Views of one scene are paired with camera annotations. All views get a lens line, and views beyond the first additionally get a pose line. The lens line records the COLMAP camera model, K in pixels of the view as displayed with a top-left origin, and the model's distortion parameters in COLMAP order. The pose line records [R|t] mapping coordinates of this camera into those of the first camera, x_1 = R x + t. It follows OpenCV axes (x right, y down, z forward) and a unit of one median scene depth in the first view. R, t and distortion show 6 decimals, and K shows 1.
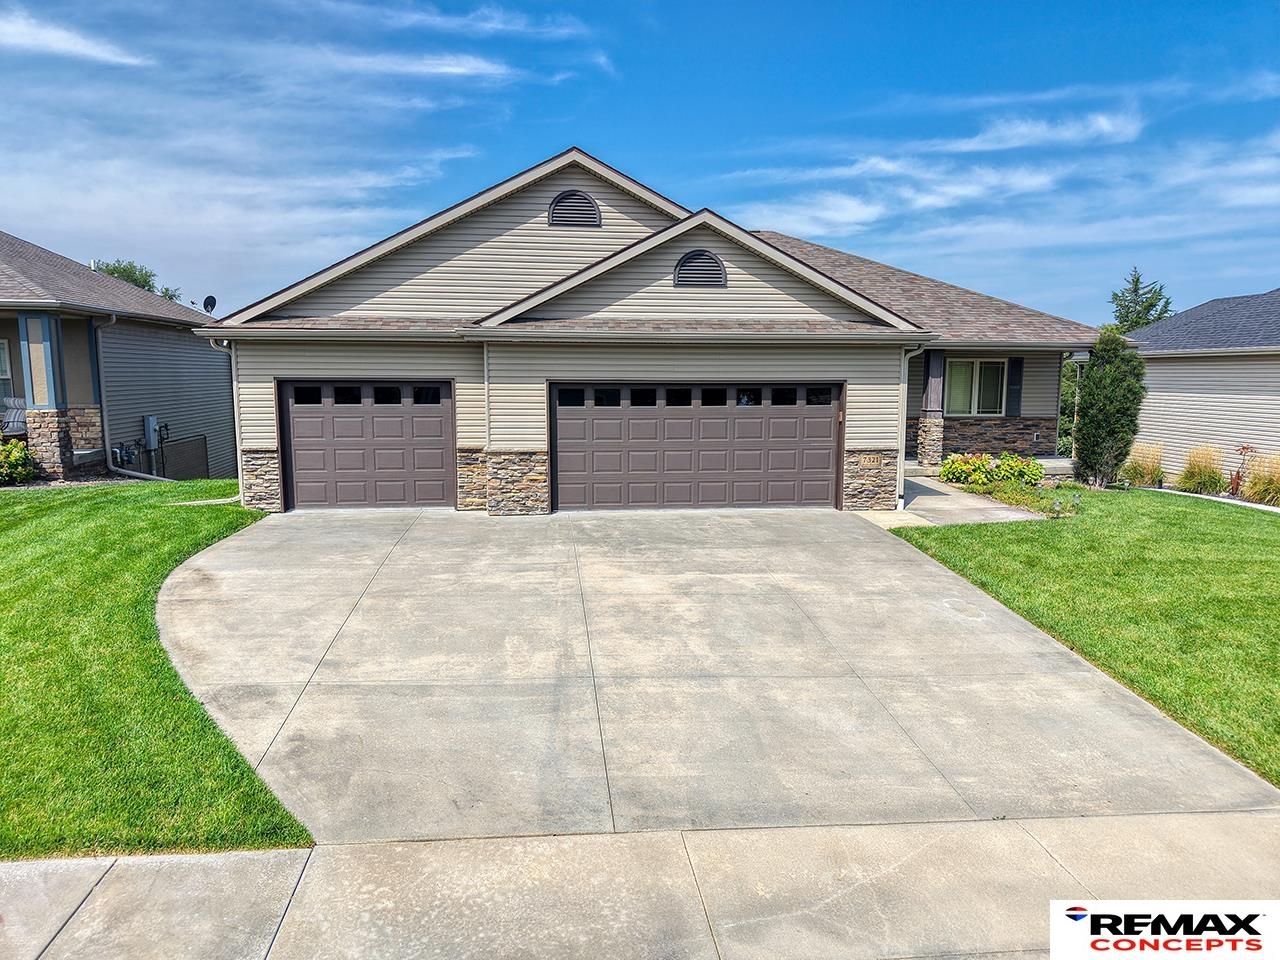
lens RADIAL K [[857.5, 0, 637.6], [0, 857.5, 481.4], [0, 0, 1]] dist [0.029157, -0.031990]
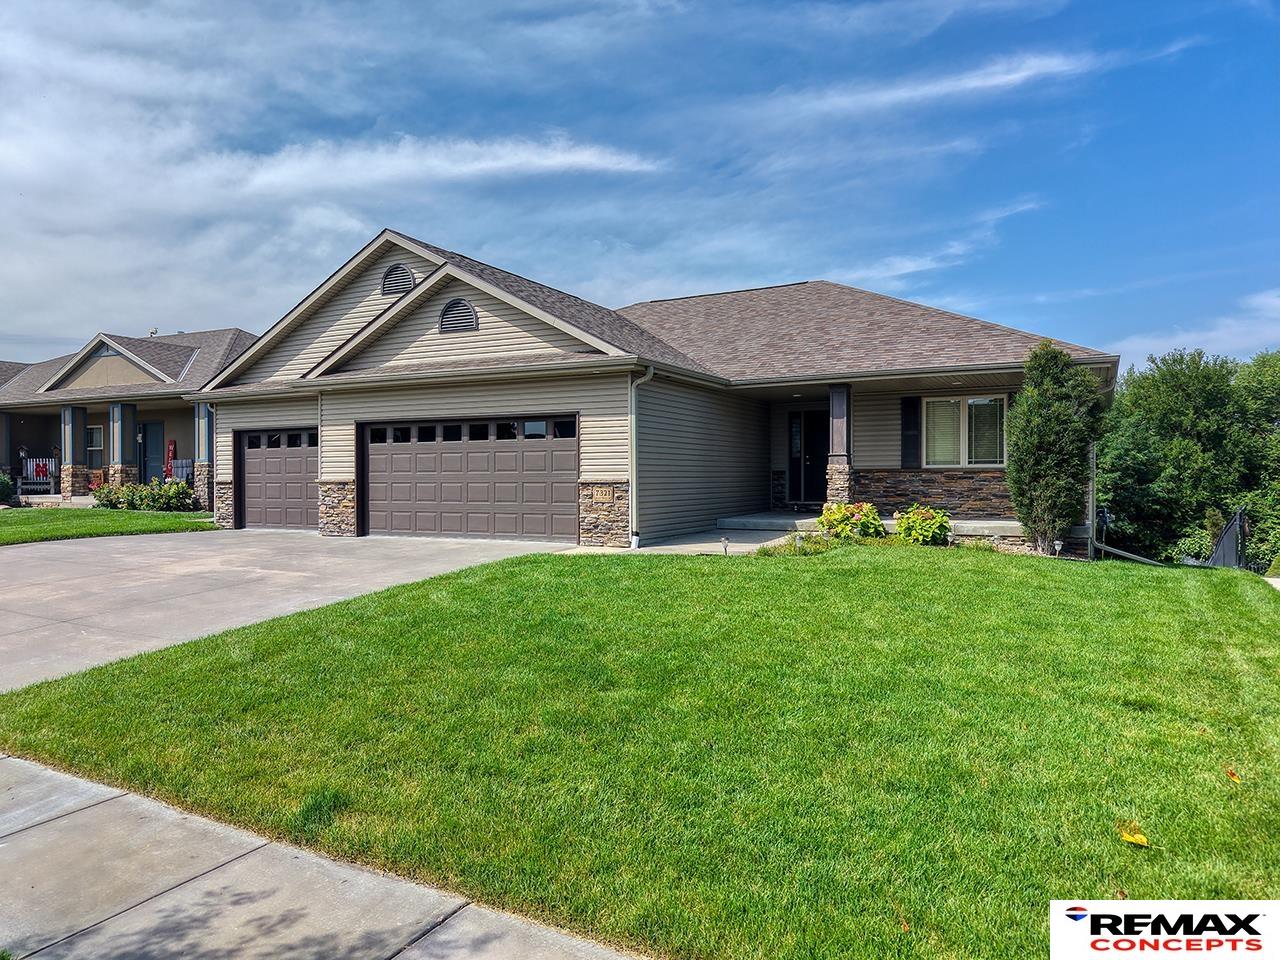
lens RADIAL K [[857.5, 0, 642.1], [0, 857.5, 484.4], [0, 0, 1]] dist [0.029157, -0.031990]
pose [[0.824945, -0.001577, -0.565211, 0.870125], [-0.066612, 0.992756, -0.099993, 0.058703], [0.561274, 0.120138, 0.818864, 0.255858]]
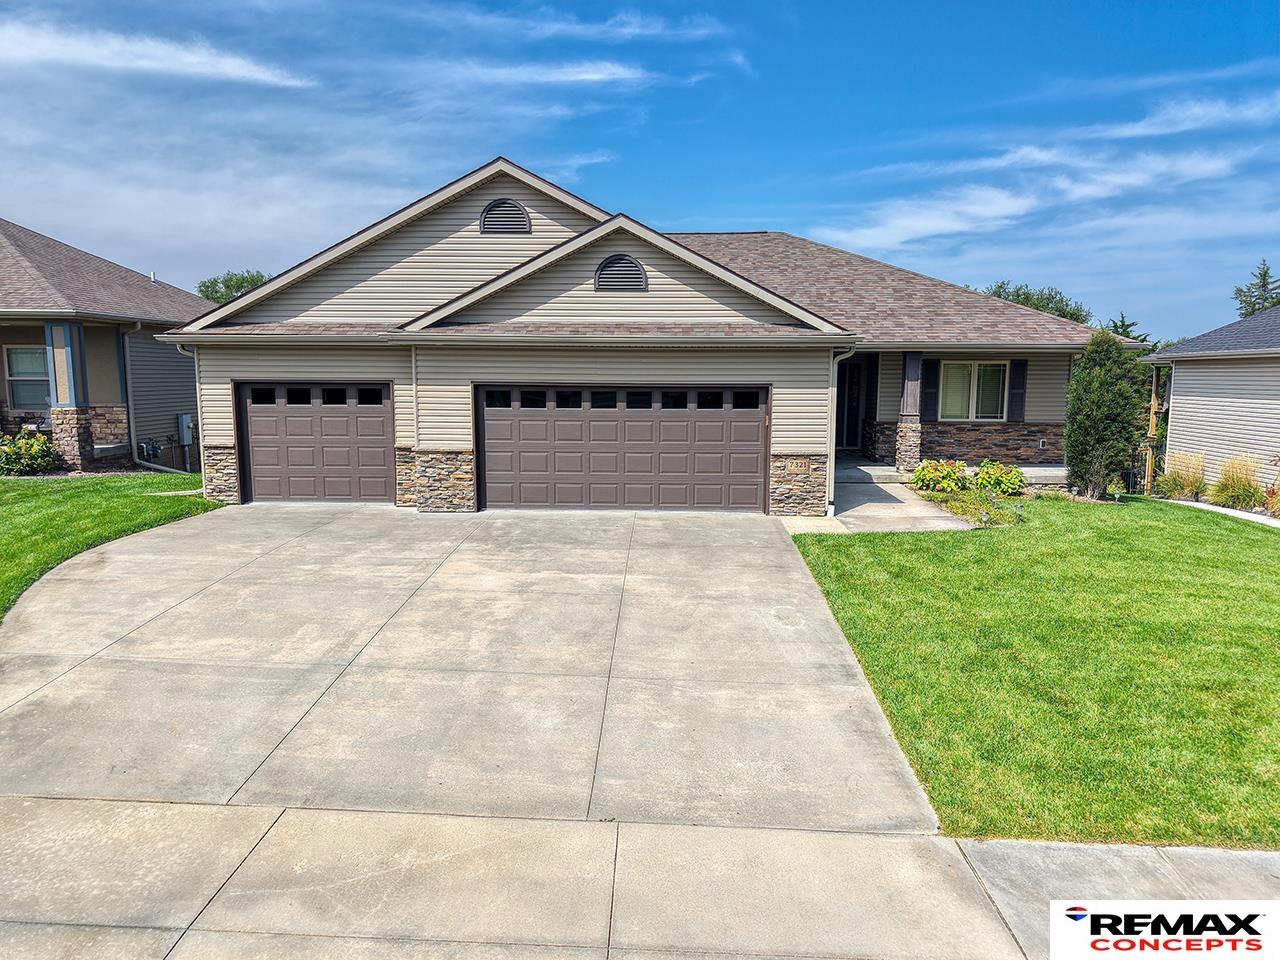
lens RADIAL K [[857.5, 0, 636.5], [0, 857.5, 484.1], [0, 0, 1]] dist [0.029157, -0.031990]
pose [[0.988896, 0.020078, -0.147248, 0.240873], [-0.019859, 0.999798, 0.002956, -0.002385], [0.147278, 0.000001, 0.989095, 0.003413]]
